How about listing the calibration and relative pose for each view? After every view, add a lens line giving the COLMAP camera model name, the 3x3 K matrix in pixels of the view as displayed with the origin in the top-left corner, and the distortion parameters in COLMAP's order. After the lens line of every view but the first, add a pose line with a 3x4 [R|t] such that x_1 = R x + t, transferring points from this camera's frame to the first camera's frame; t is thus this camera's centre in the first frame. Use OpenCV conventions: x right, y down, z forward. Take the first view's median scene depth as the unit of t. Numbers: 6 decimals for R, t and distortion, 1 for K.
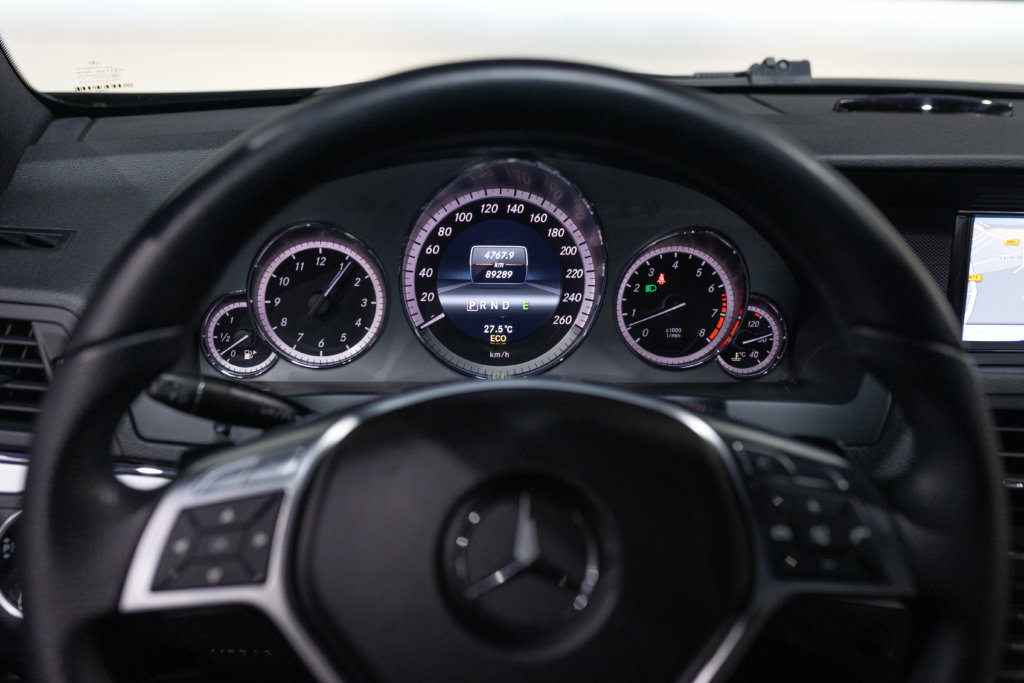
lens RADIAL K [[1052.7, 0, 522.5], [0, 1052.7, 335.9], [0, 0, 1]] dist [0.001859, 0.000000]
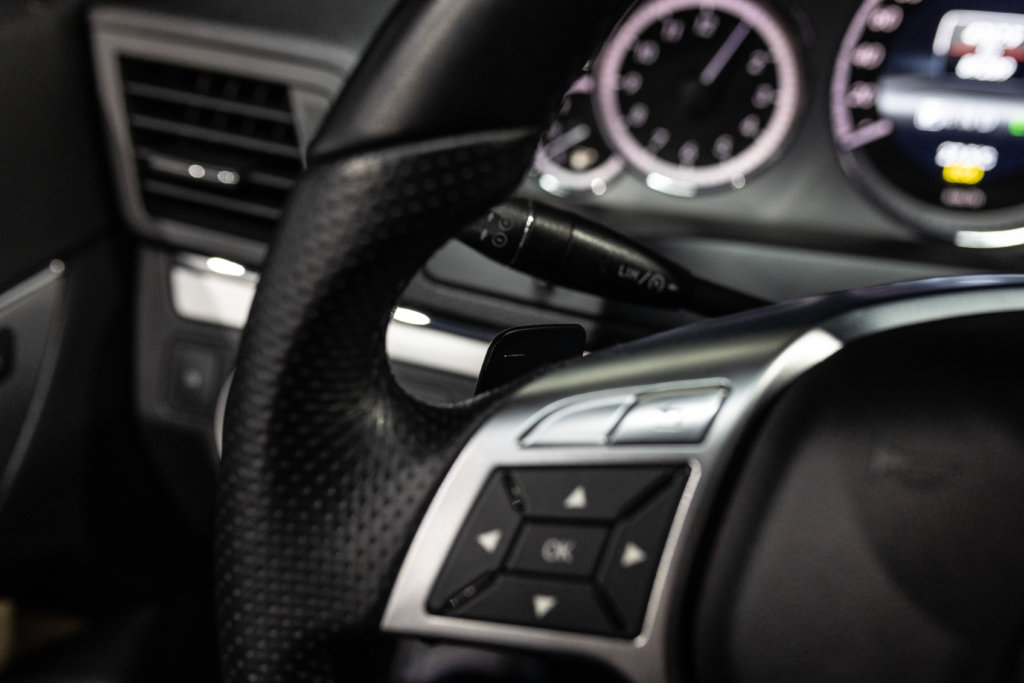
lens RADIAL K [[1052.7, 0, 503.7], [0, 1052.7, 341.7], [0, 0, 1]] dist [0.001859, 0.000000]
pose [[0.958086, 0.144200, -0.247541, -0.123008], [-0.089741, 0.971660, 0.218685, -0.012009], [0.272060, -0.187304, 0.943875, 0.318237]]
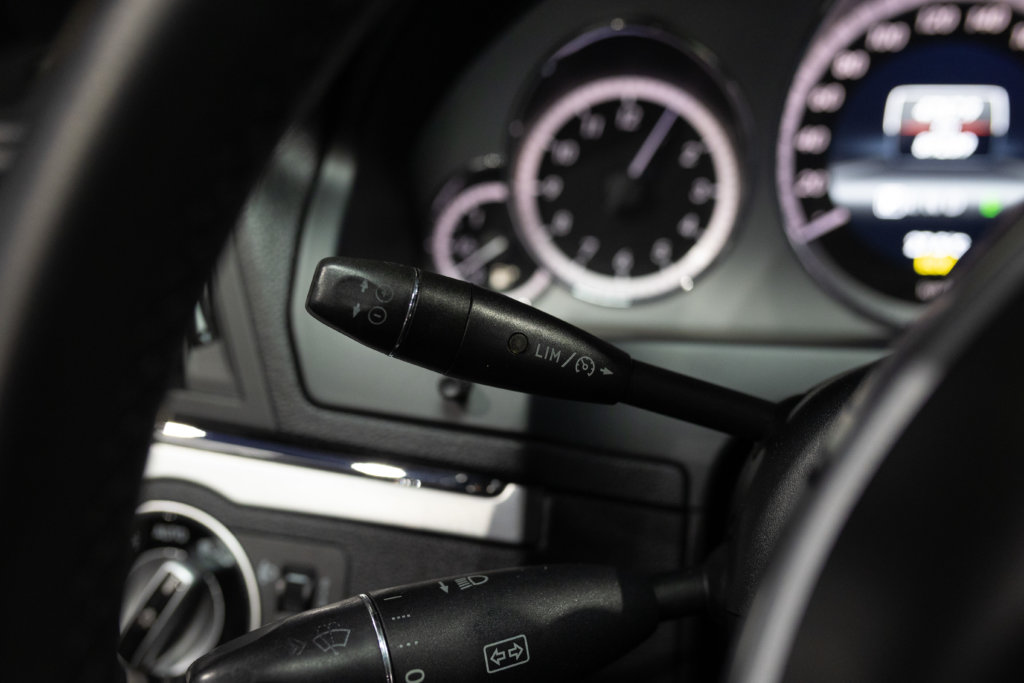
lens RADIAL K [[1052.7, 0, 504.3], [0, 1052.7, 347.8], [0, 0, 1]] dist [0.001859, 0.000000]
pose [[0.971473, 0.034059, -0.234694, -0.118717], [-0.031918, 0.999407, 0.012915, 0.050893], [0.234994, -0.005055, 0.971984, 0.423586]]
